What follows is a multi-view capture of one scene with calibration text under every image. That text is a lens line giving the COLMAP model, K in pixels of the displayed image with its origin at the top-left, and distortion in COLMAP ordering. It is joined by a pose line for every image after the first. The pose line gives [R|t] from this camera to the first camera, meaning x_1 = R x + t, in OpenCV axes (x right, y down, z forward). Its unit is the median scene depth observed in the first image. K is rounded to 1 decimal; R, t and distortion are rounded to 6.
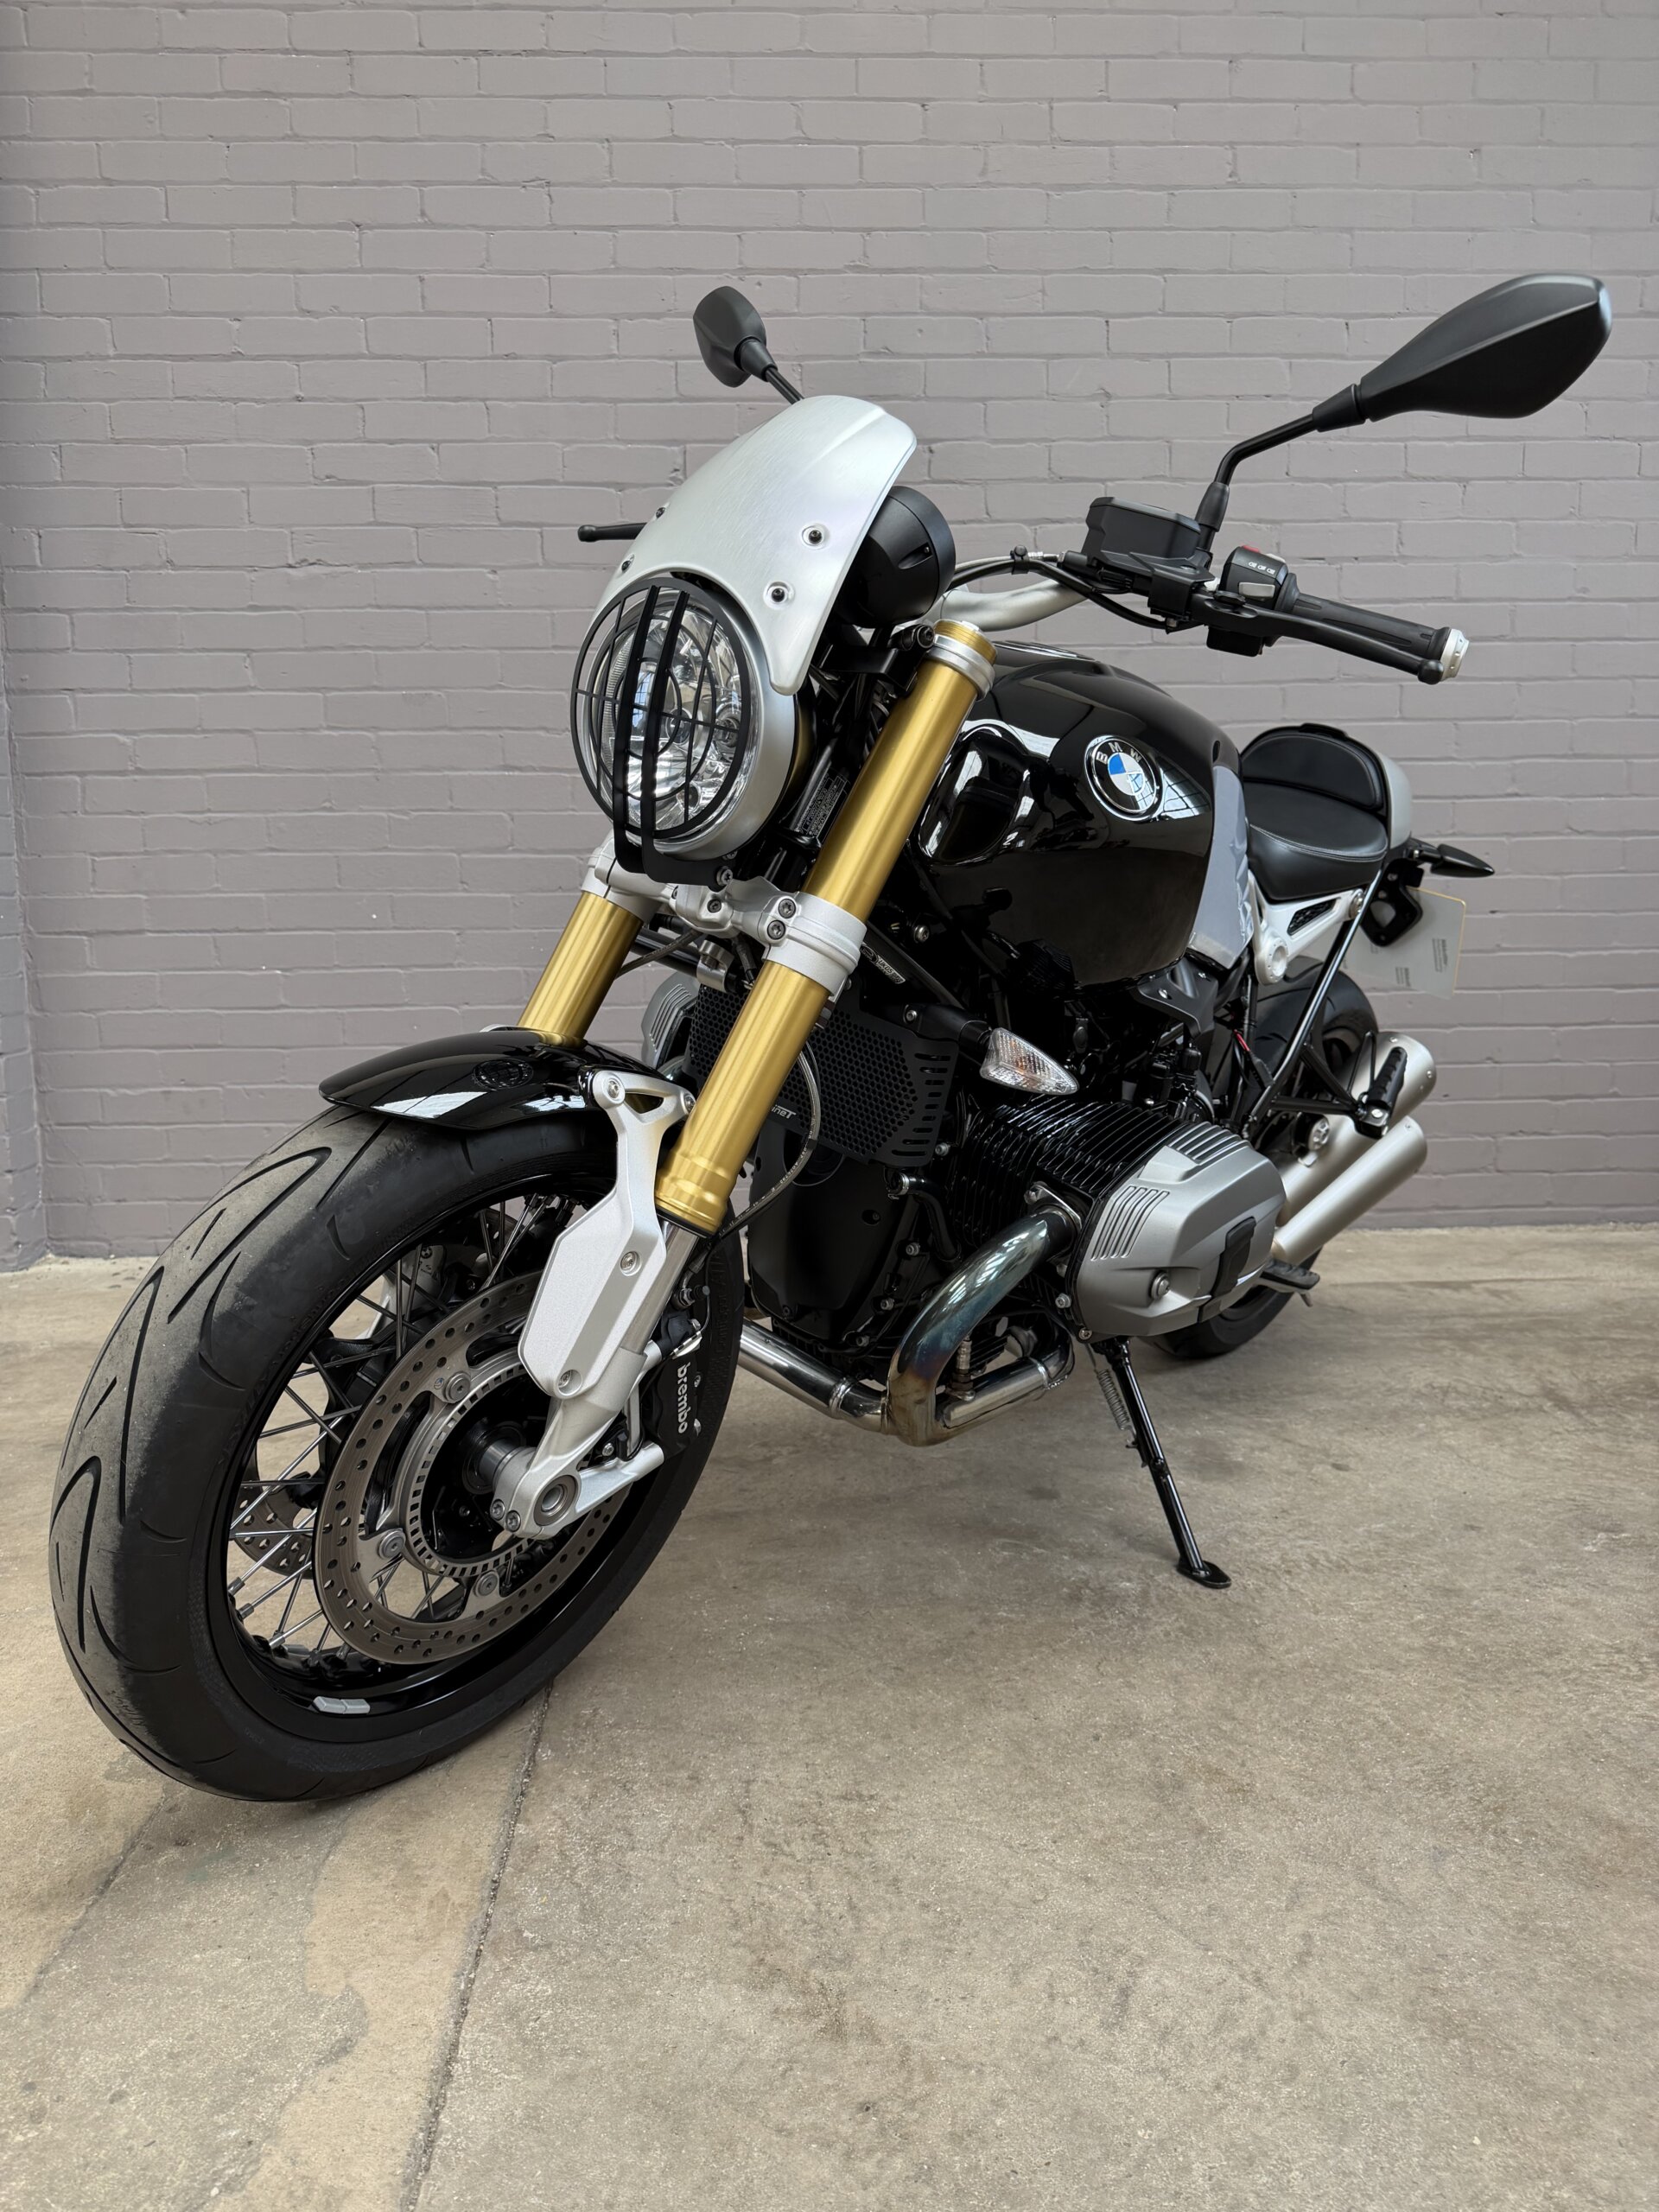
lens RADIAL K [[1596.4, 0, 827.6], [0, 1596.4, 1110.4], [0, 0, 1]] dist [0.009865, -0.018997]
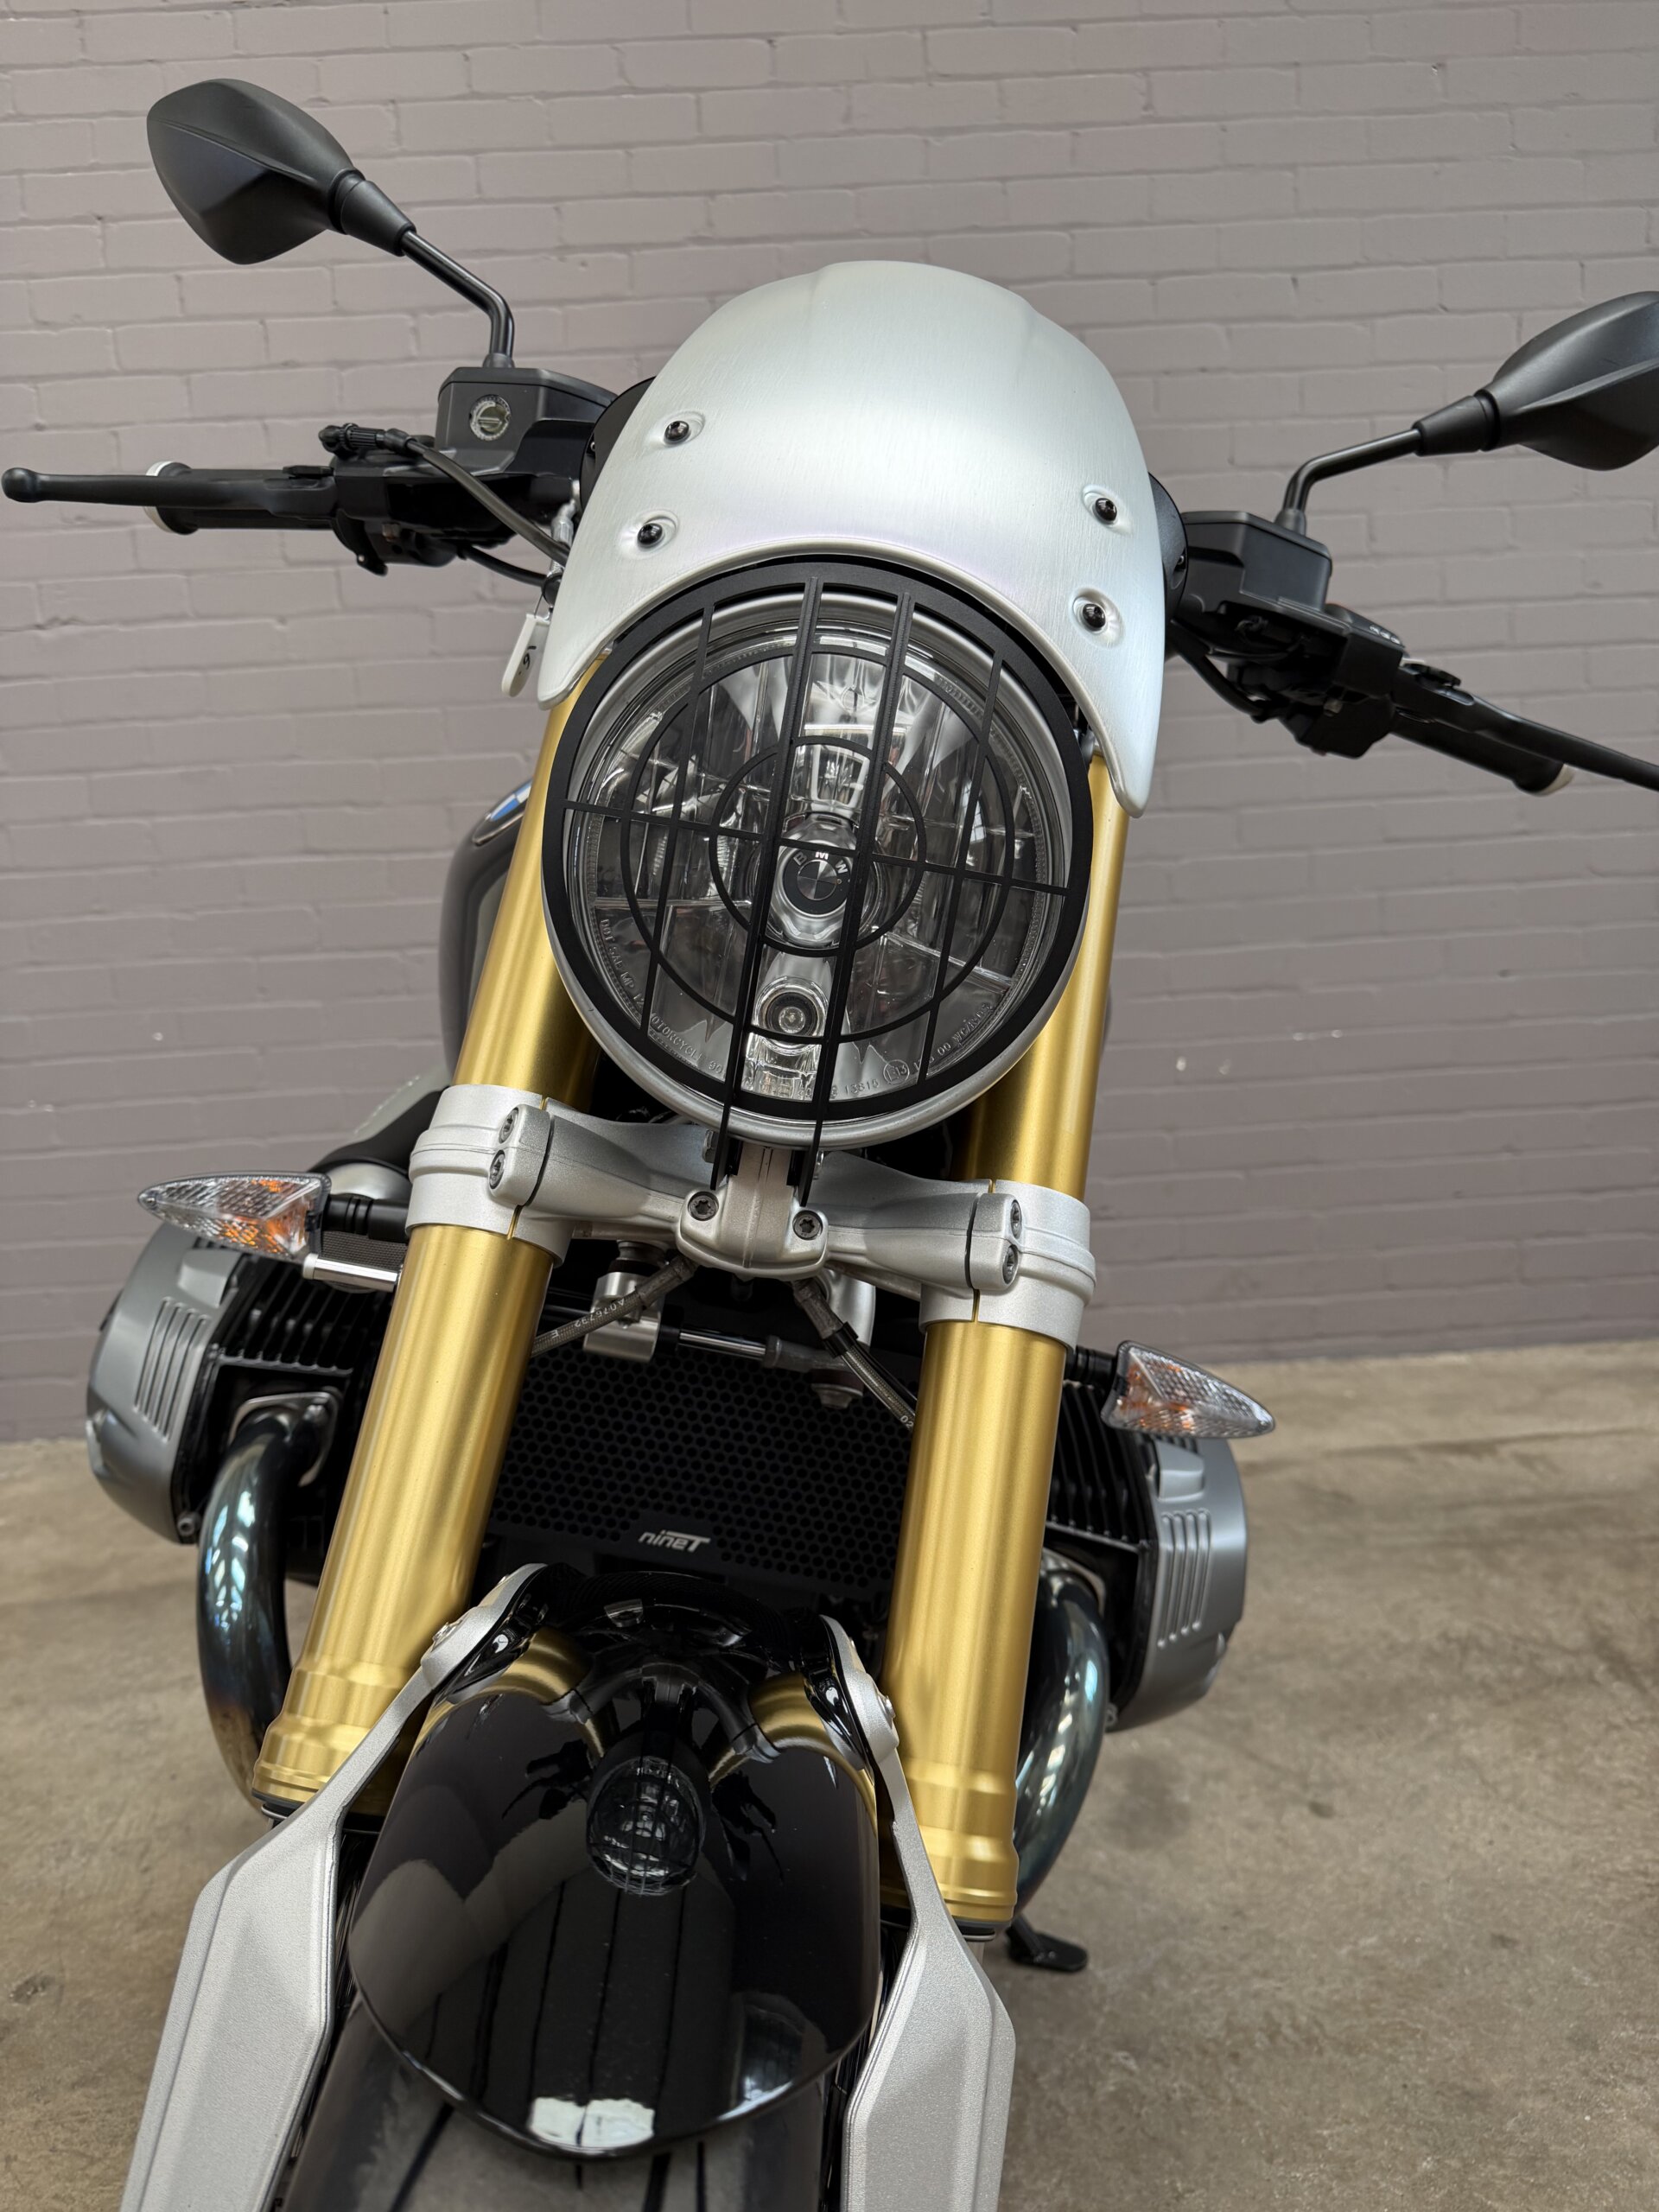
lens RADIAL K [[1596.4, 0, 828.8], [0, 1596.4, 1112.0], [0, 0, 1]] dist [0.009865, -0.018997]
pose [[0.999099, -0.040851, -0.011501, 0.076042], [0.040756, 0.999134, -0.008414, -0.063034], [0.011835, 0.007938, 0.999898, 0.171305]]
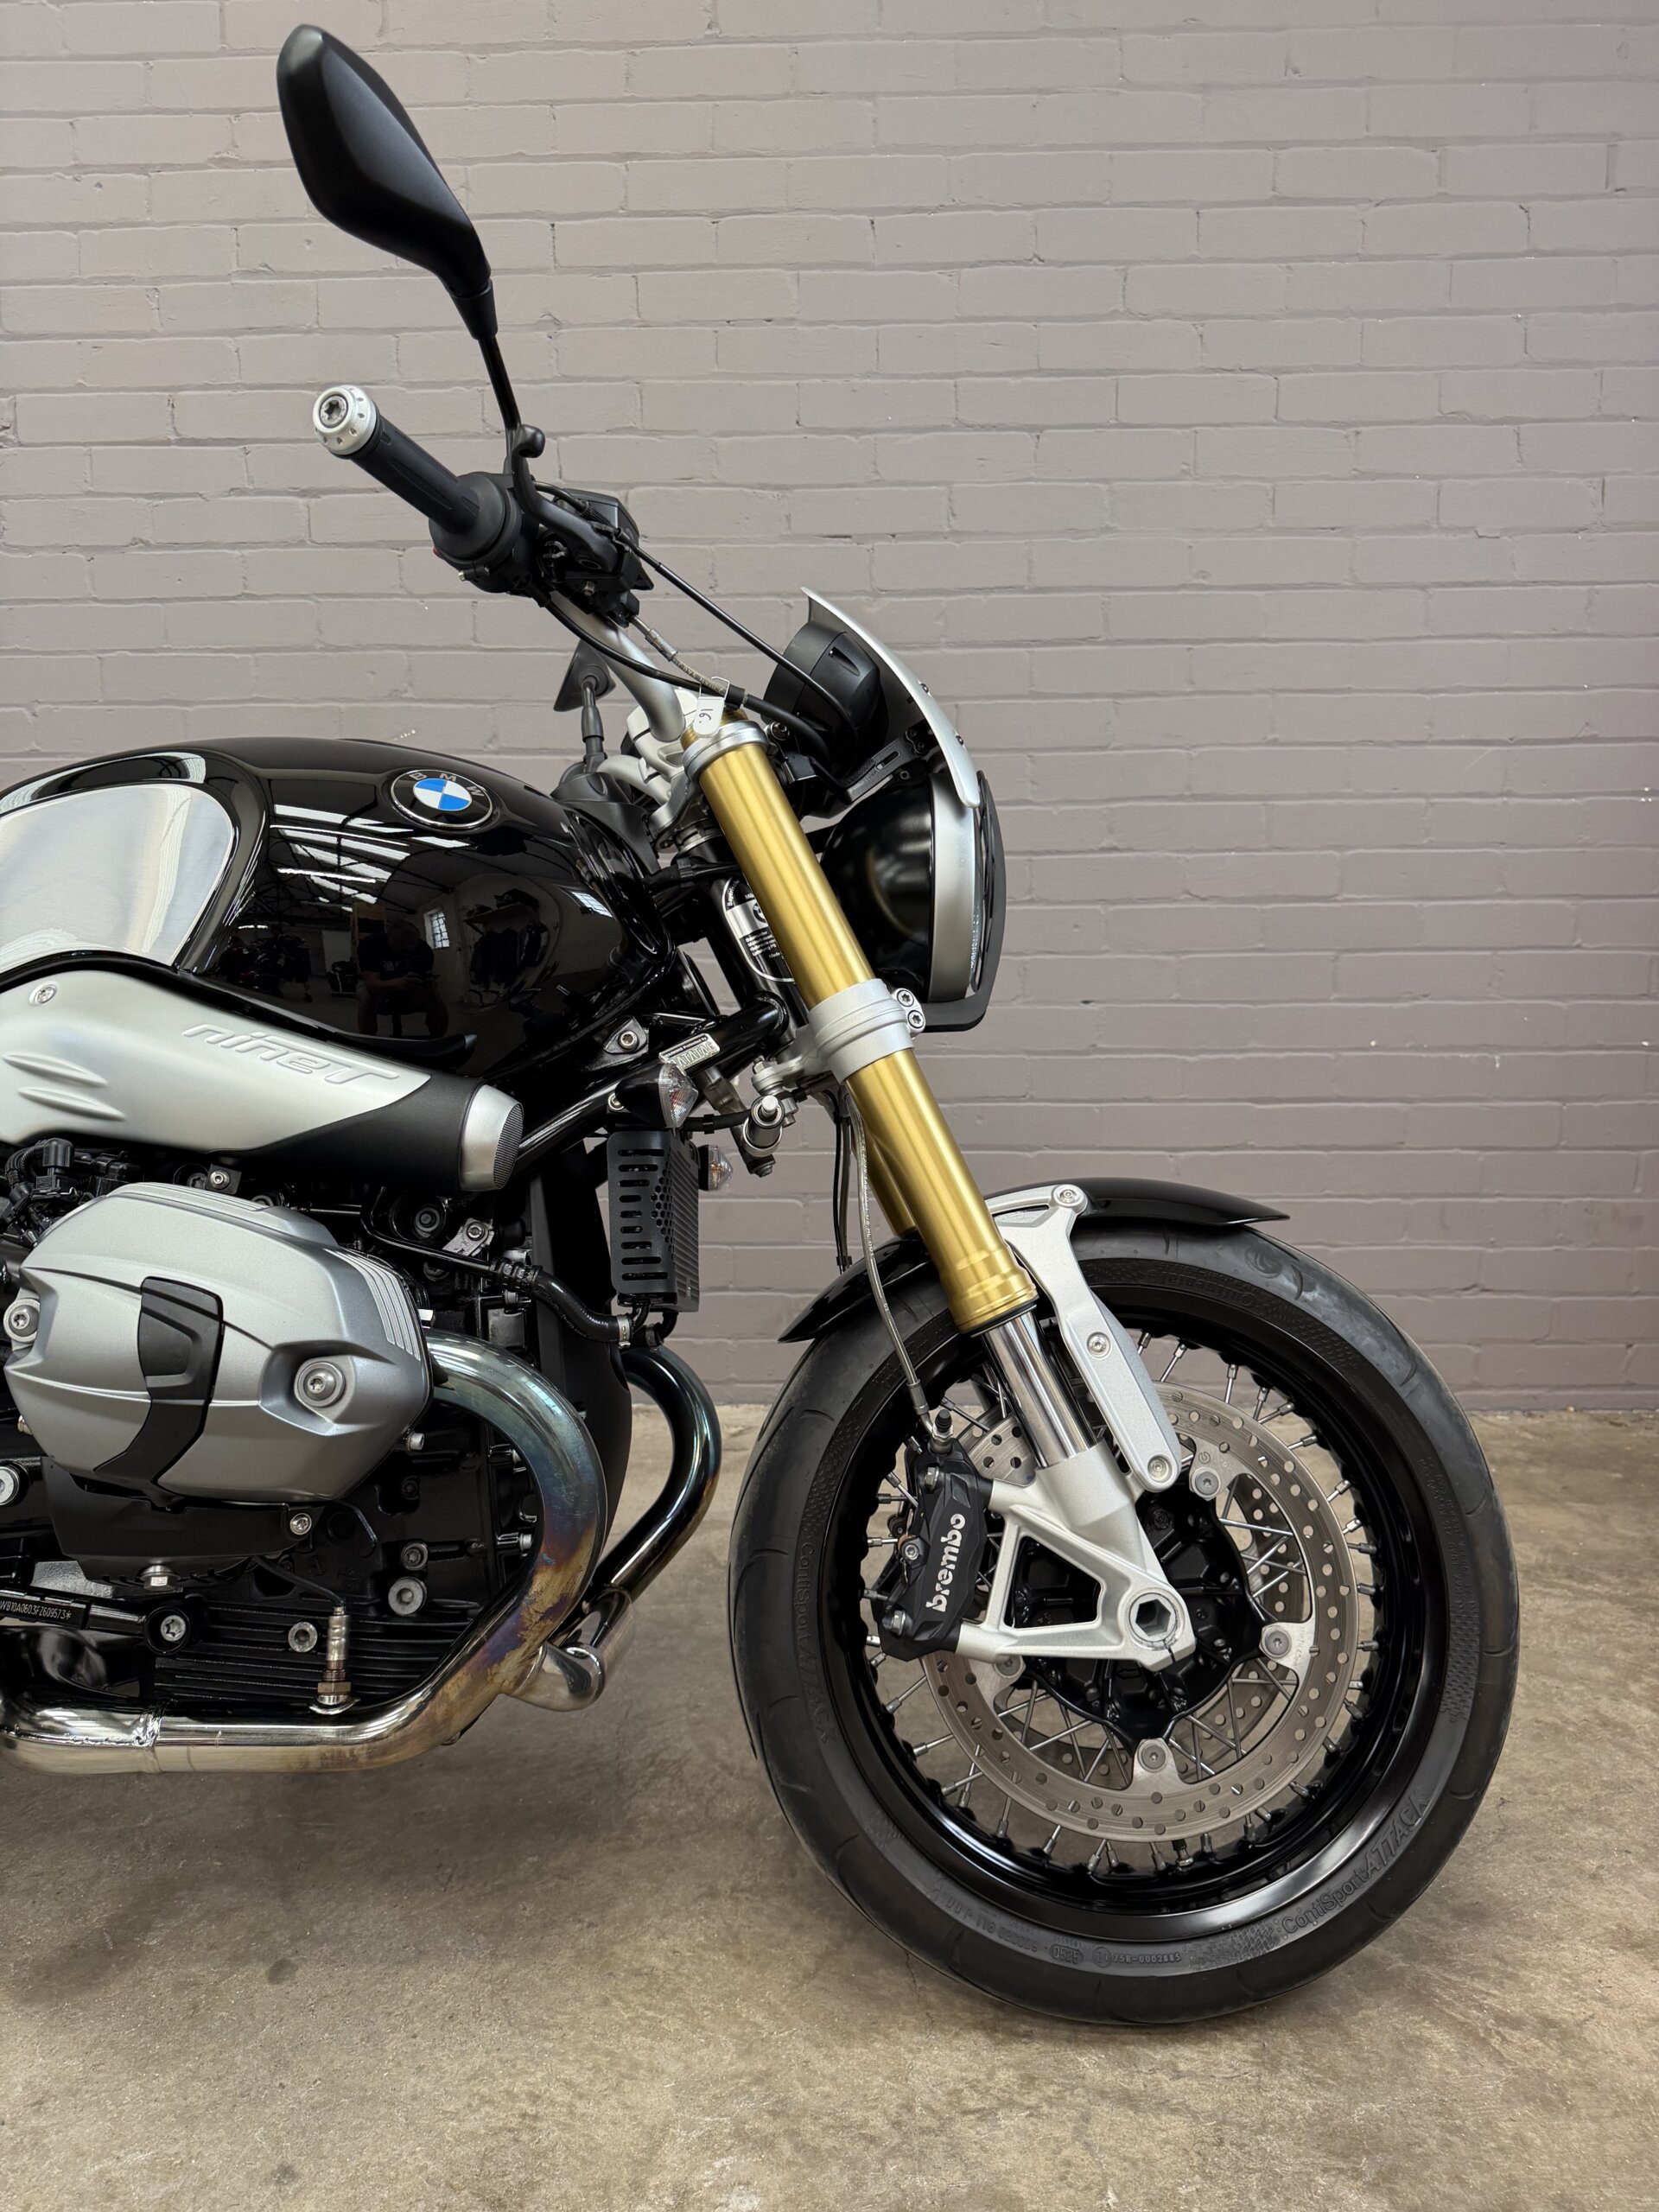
lens RADIAL K [[1596.4, 0, 839.2], [0, 1596.4, 1109.7], [0, 0, 1]] dist [0.009865, -0.018997]
pose [[0.997689, 0.016091, -0.066012, 0.371115], [-0.015898, 0.999868, 0.003436, -0.077870], [0.066058, -0.002378, 0.997813, 0.250790]]
